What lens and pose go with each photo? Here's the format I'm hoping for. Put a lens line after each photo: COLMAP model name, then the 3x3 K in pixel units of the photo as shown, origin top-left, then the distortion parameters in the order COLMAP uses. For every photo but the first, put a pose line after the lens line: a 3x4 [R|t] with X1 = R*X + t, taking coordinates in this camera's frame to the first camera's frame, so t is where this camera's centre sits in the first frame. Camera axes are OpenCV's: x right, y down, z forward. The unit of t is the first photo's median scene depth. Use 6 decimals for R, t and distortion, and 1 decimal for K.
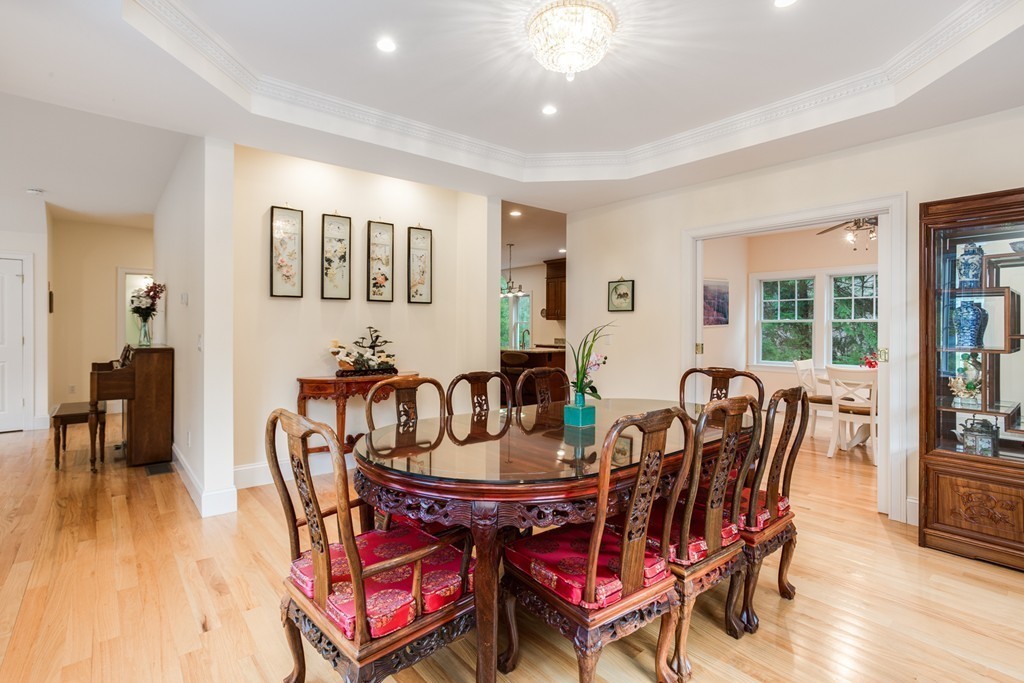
lens RADIAL K [[497.6, 0, 511.0], [0, 497.6, 337.4], [0, 0, 1]] dist [-0.004568, 0.000350]
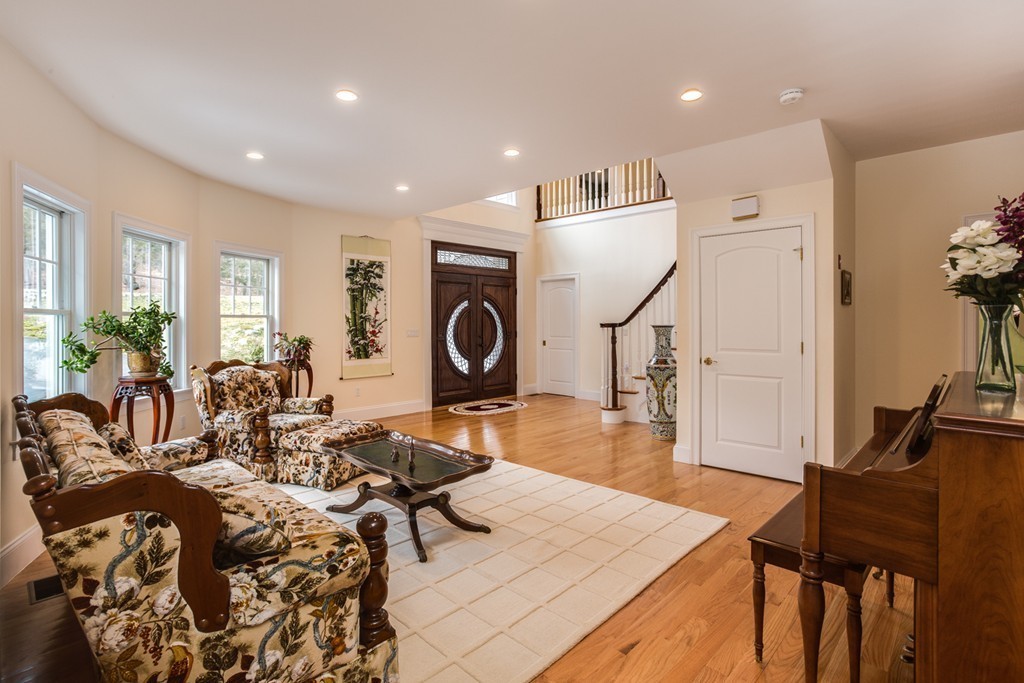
lens RADIAL K [[497.6, 0, 511.2], [0, 497.6, 333.2], [0, 0, 1]] dist [-0.004568, 0.000350]
pose [[0.122630, 0.013497, -0.992361, -0.453406], [-0.006794, 0.999896, 0.012760, -0.024606], [0.992429, 0.005177, 0.122708, 0.646245]]
